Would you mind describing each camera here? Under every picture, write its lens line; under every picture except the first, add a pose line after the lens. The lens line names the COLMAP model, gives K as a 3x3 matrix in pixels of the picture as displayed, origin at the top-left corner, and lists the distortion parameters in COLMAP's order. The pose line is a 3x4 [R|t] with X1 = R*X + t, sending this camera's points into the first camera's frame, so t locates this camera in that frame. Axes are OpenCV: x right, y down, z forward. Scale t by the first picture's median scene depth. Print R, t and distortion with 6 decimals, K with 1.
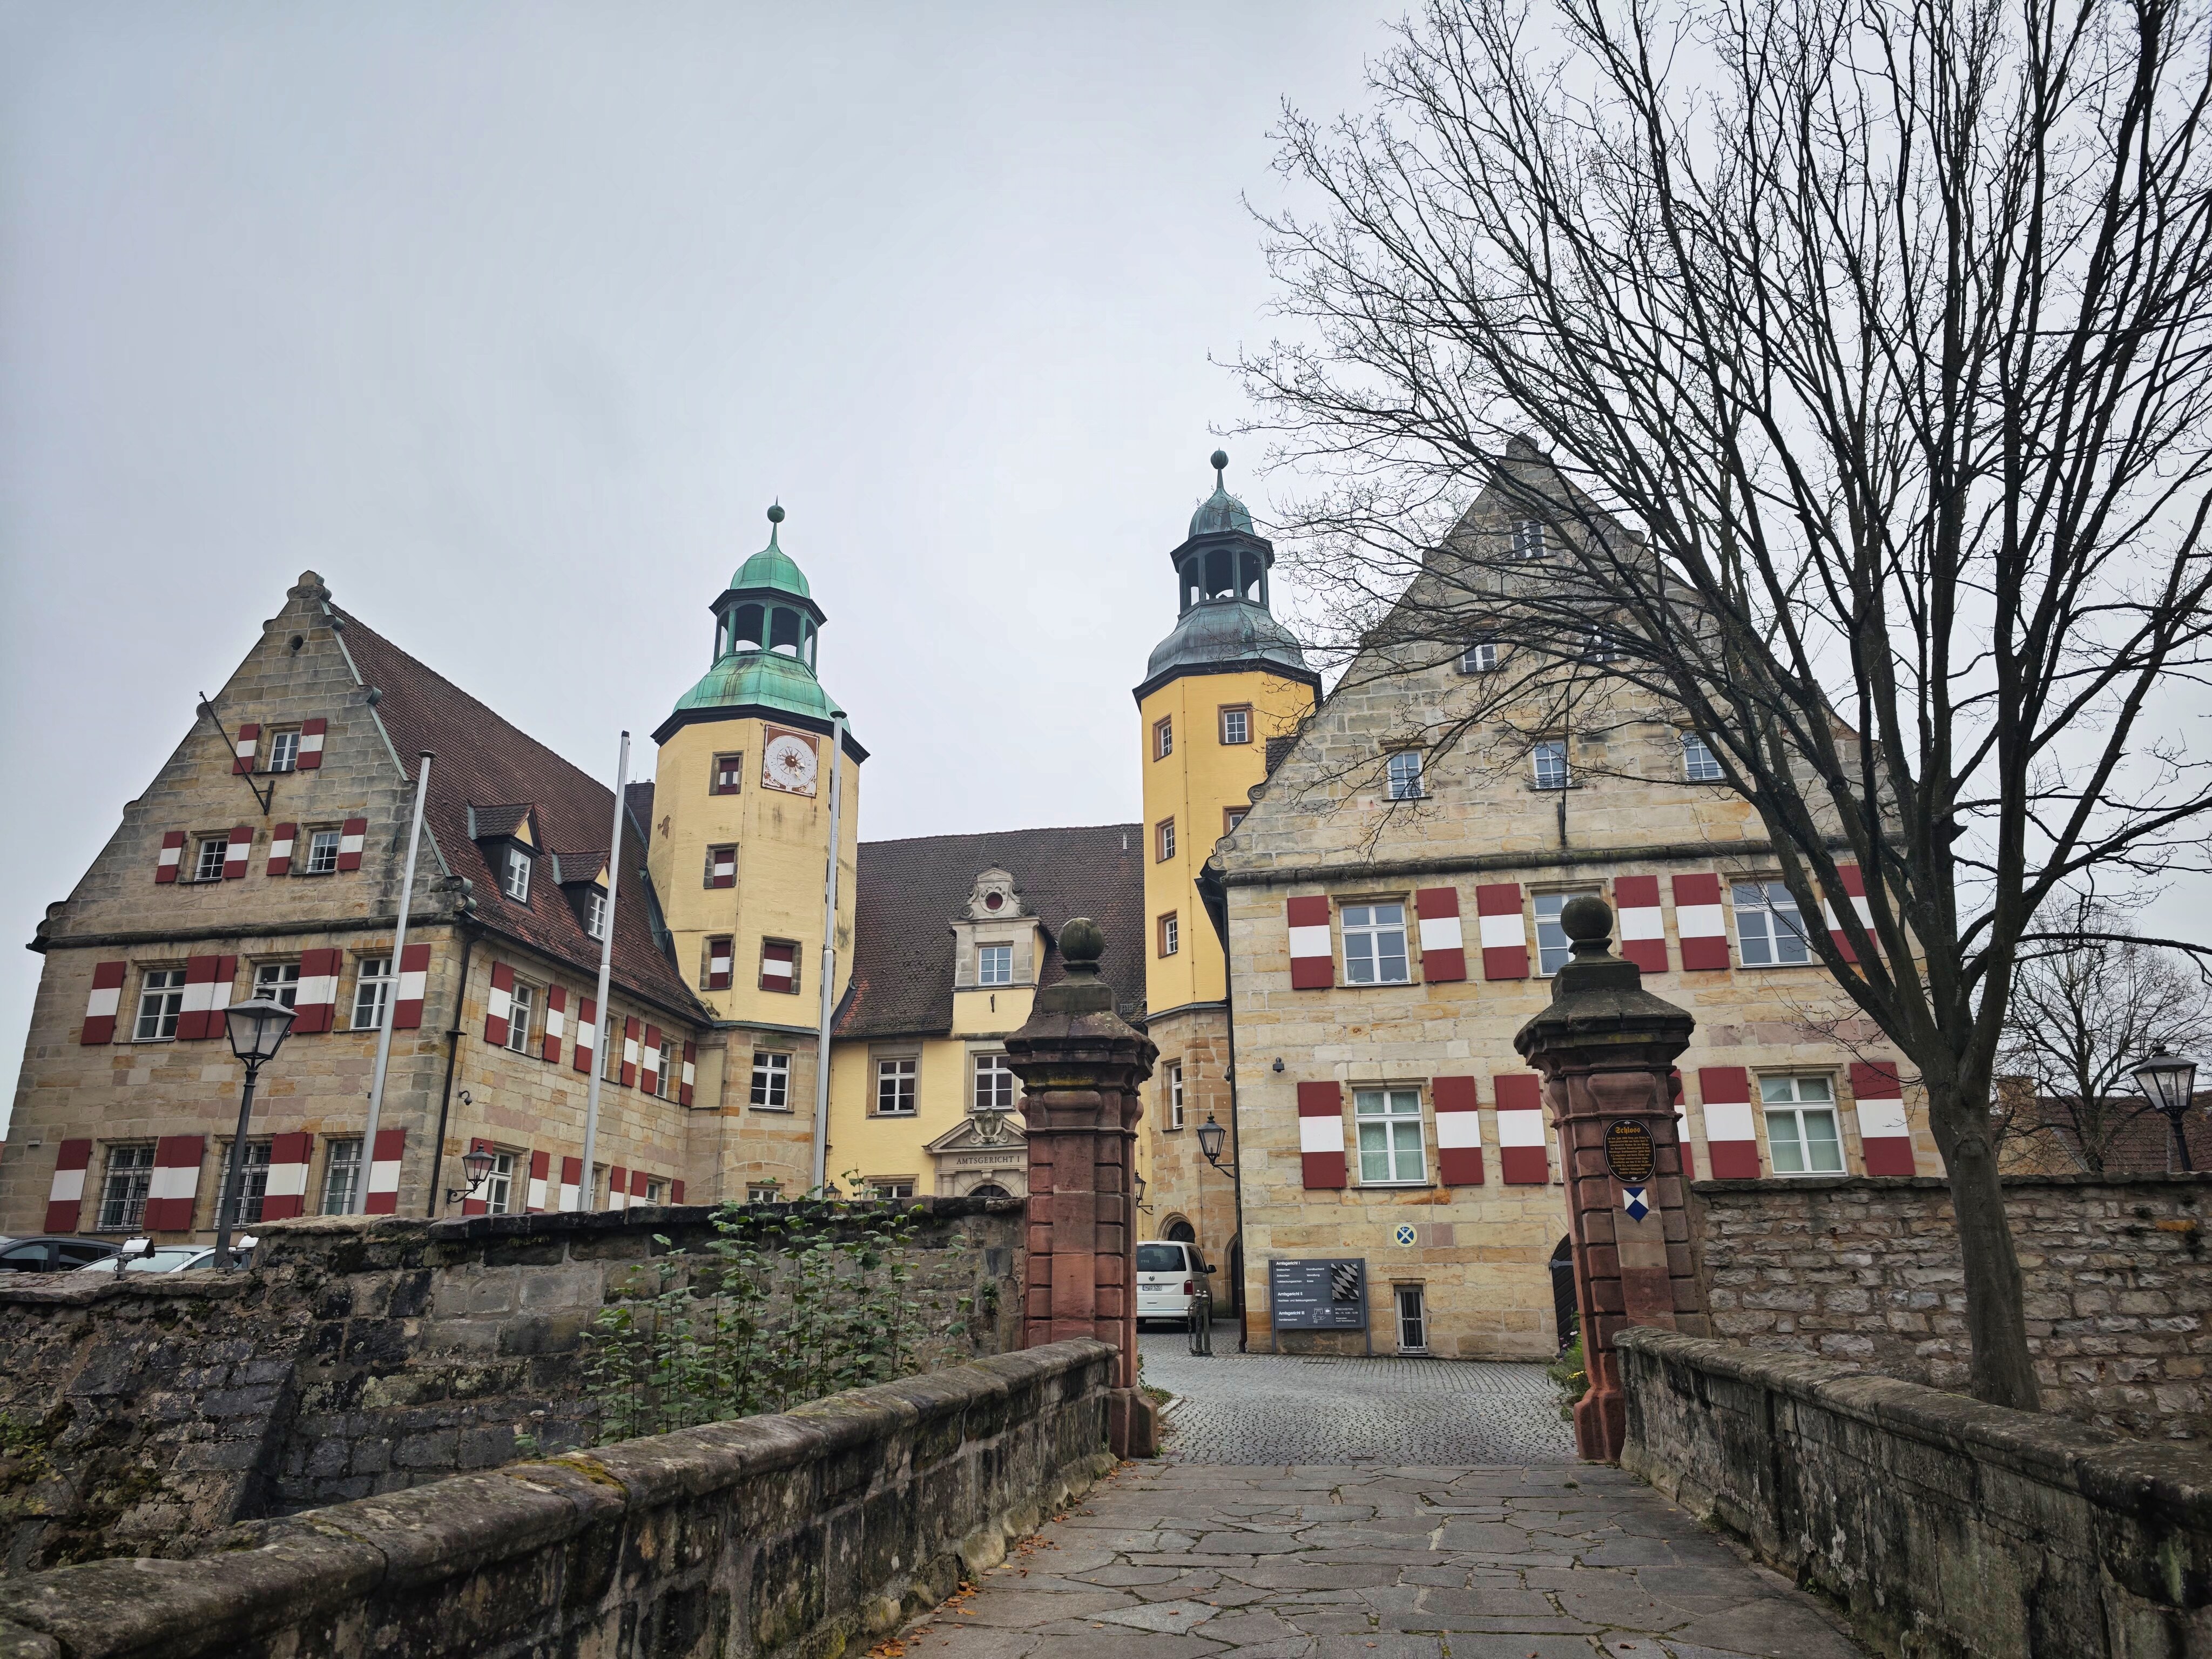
lens RADIAL K [[1468.0, 0, 1102.5], [0, 1468.0, 837.2], [0, 0, 1]] dist [0.044769, -0.039510]
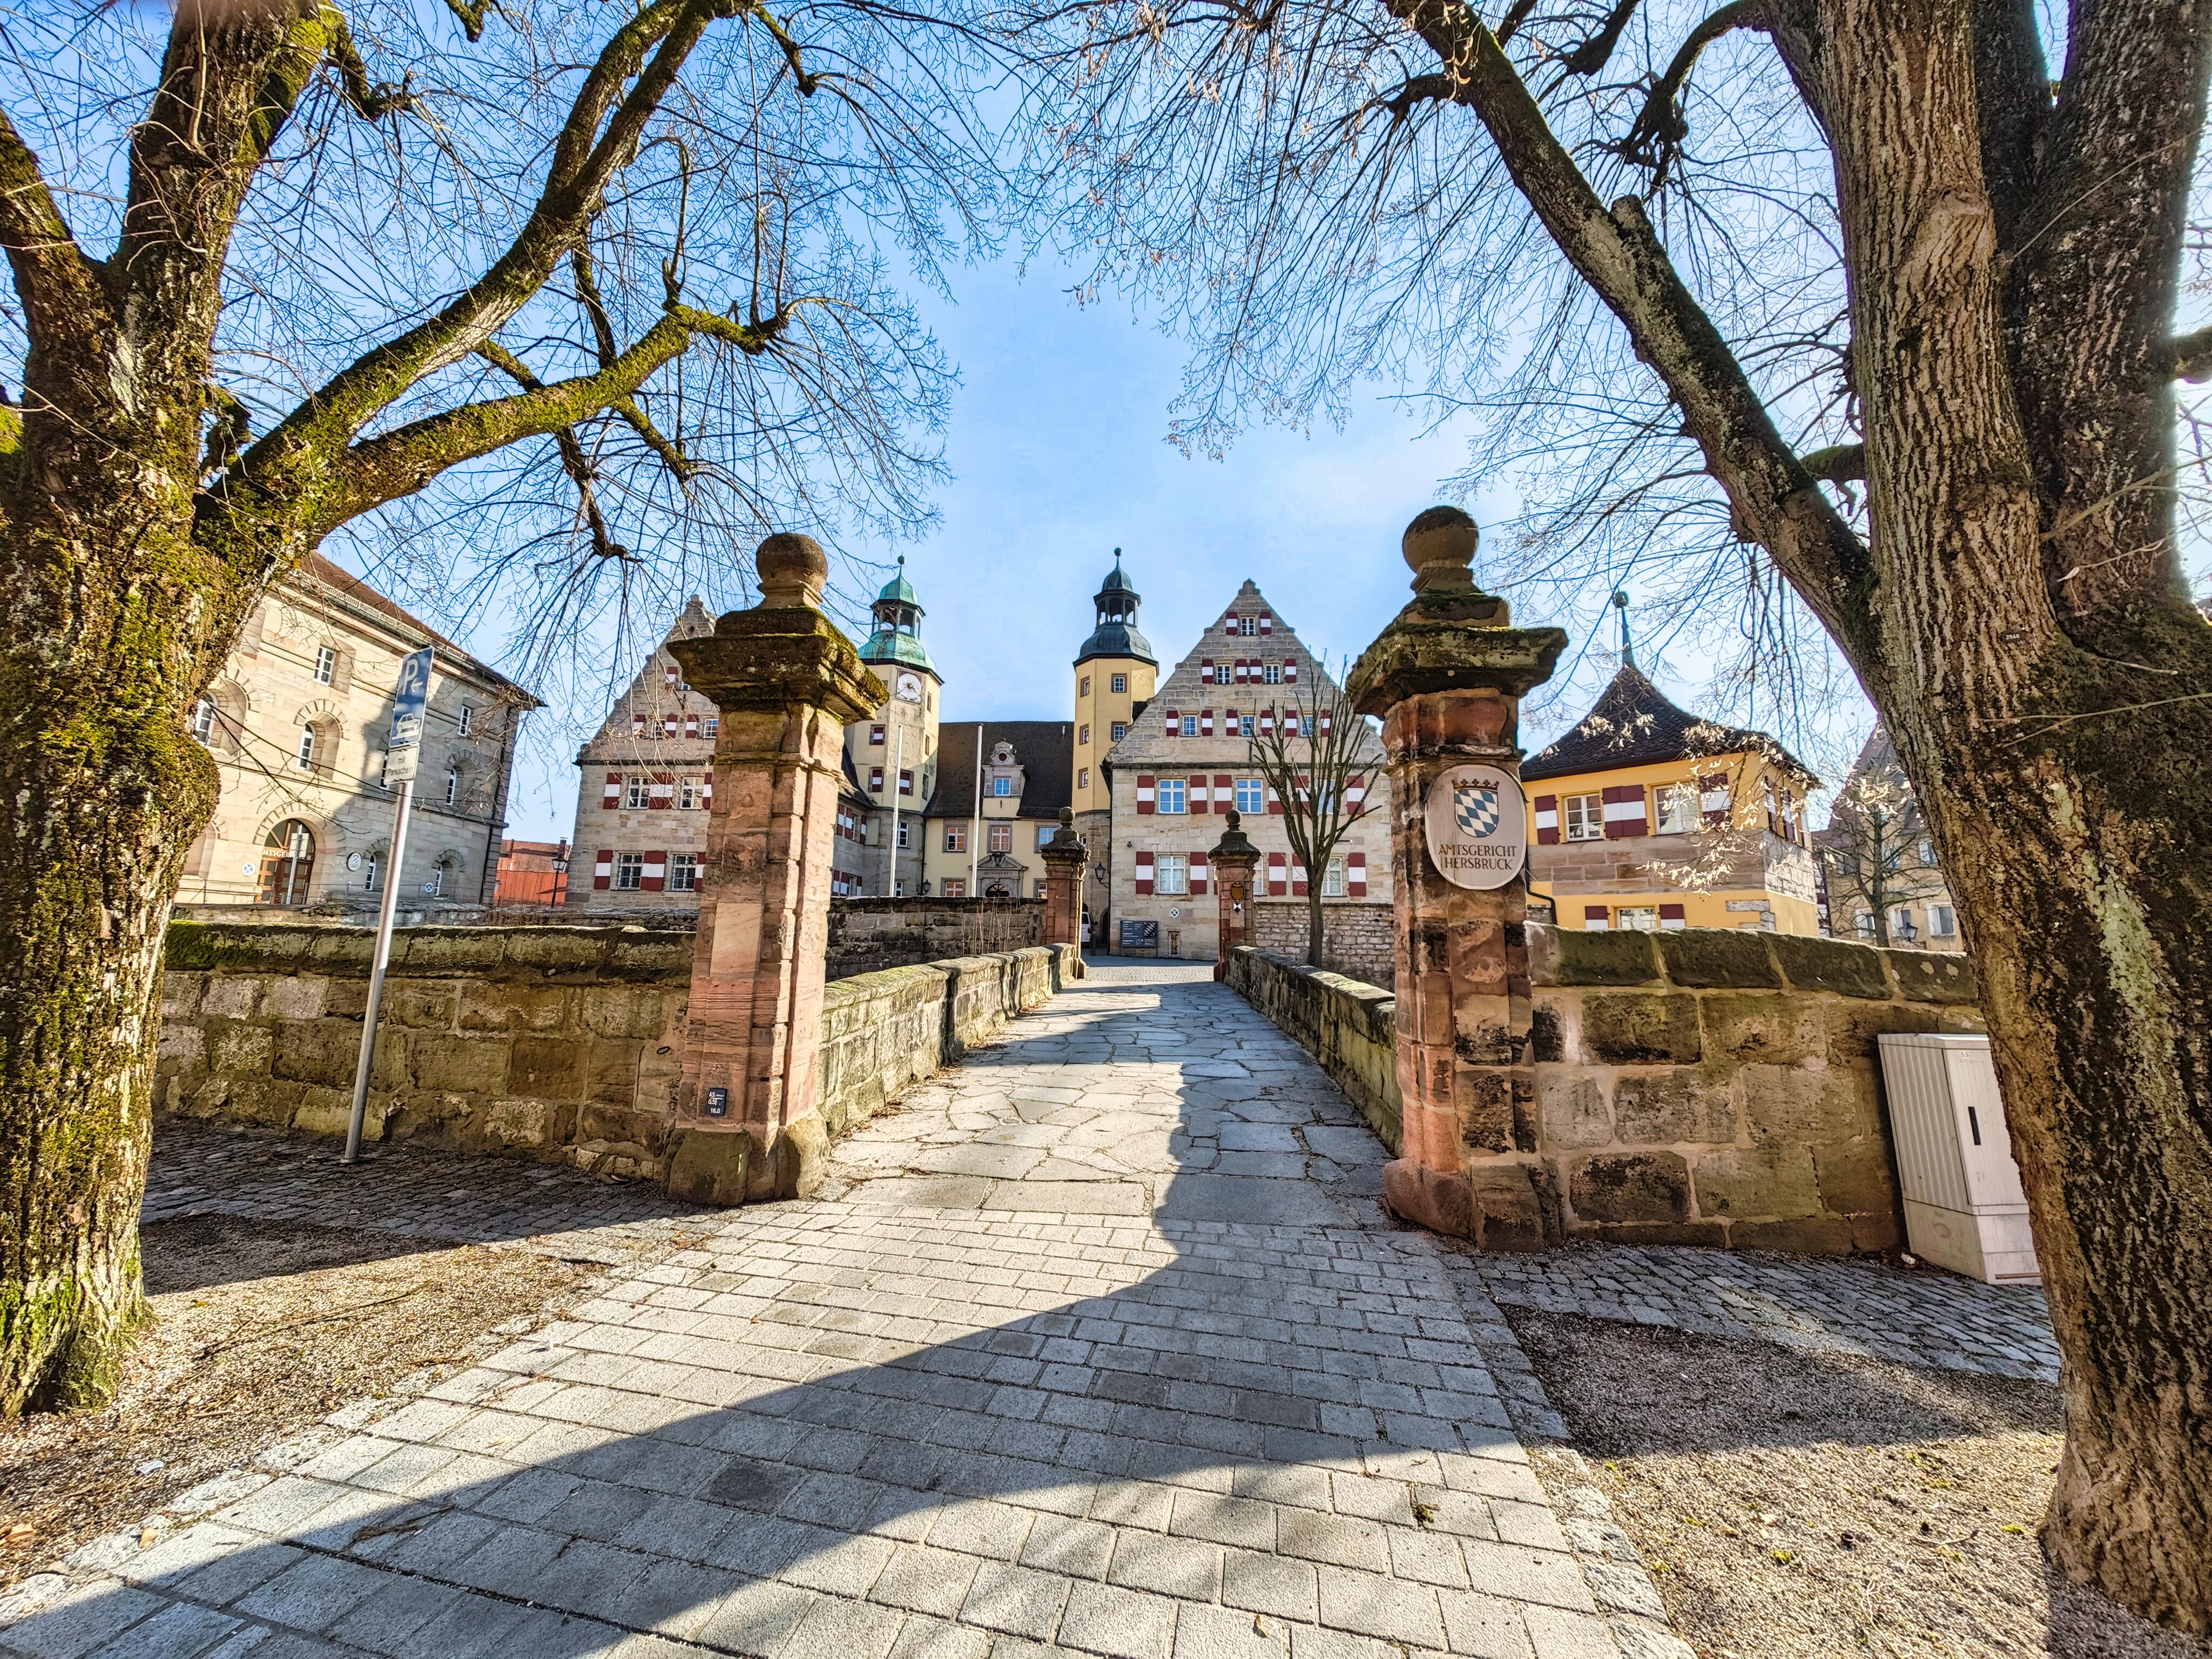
lens RADIAL K [[776.2, 0, 1100.3], [0, 776.2, 825.9], [0, 0, 1]] dist [-0.000438, -0.000293]
pose [[0.995475, 0.044044, 0.084198, -0.034053], [-0.057052, 0.985637, 0.158947, -0.068893], [-0.075988, -0.163032, 0.983690, -0.235766]]
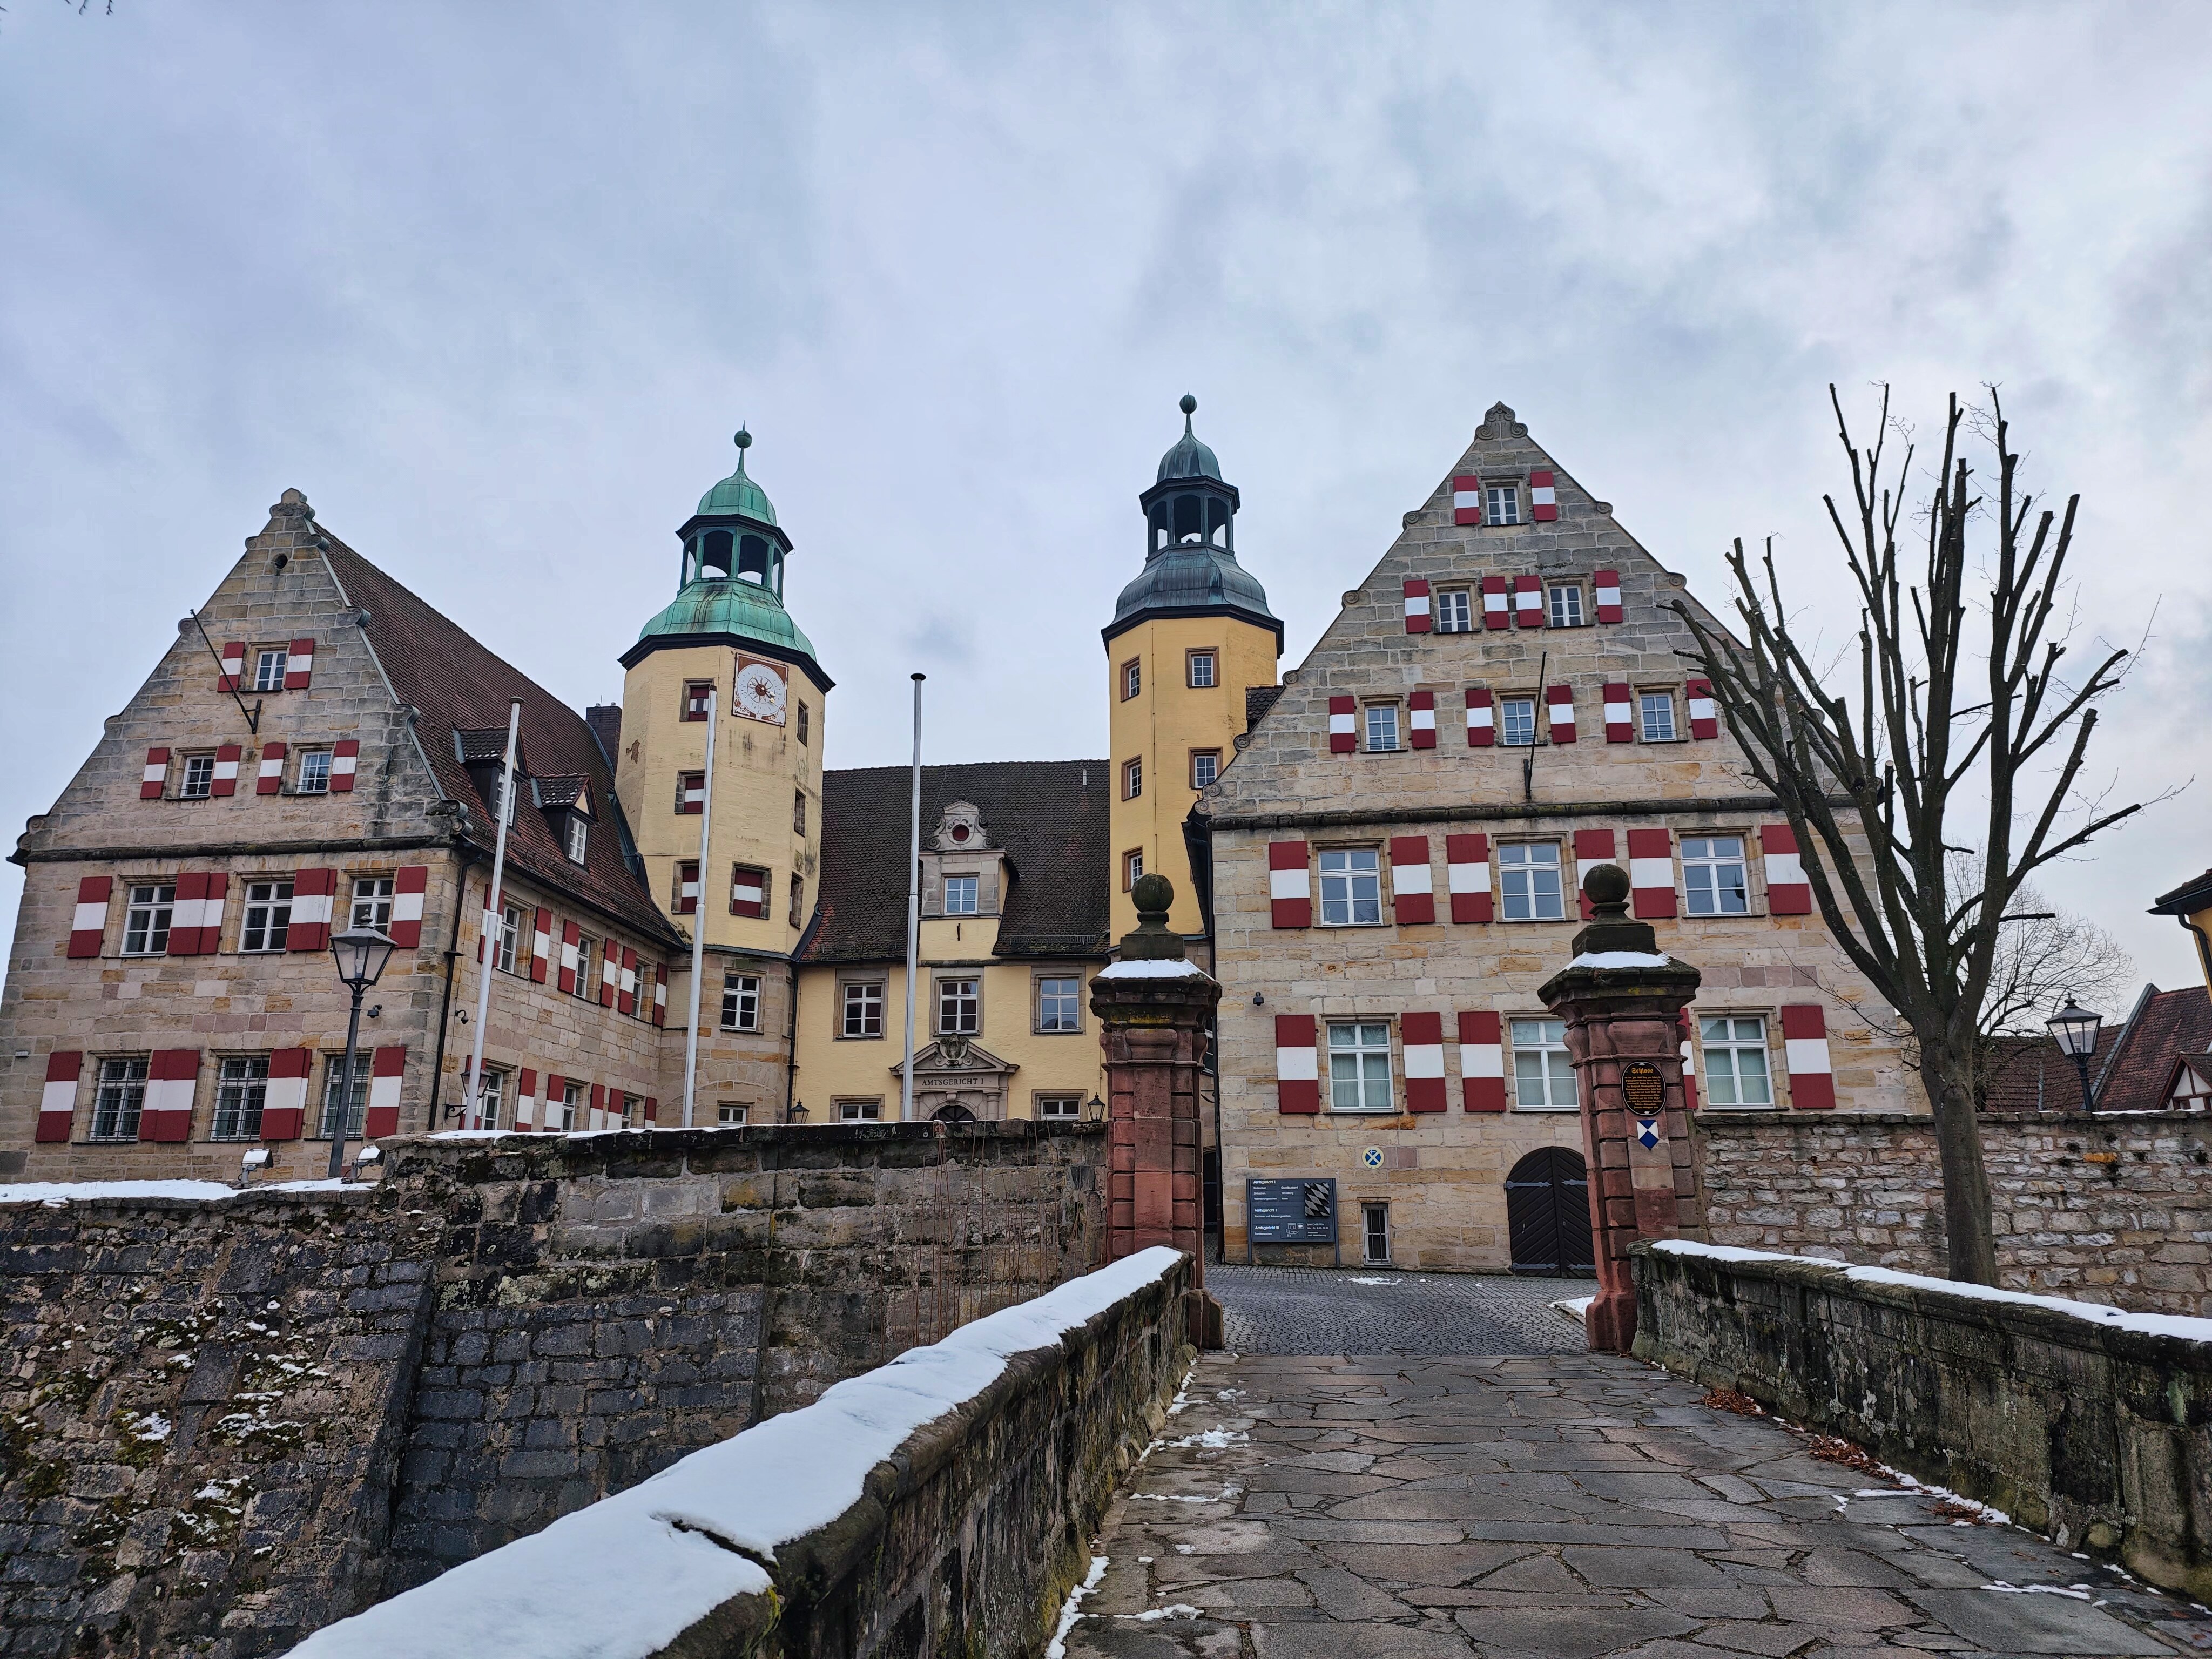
lens RADIAL K [[1468.0, 0, 1102.5], [0, 1468.0, 837.2], [0, 0, 1]] dist [0.044769, -0.039510]
pose [[0.997989, 0.022496, 0.059269, -0.051663], [-0.025531, 0.998375, 0.050948, -0.011821], [-0.058027, -0.052359, 0.996941, -0.042488]]
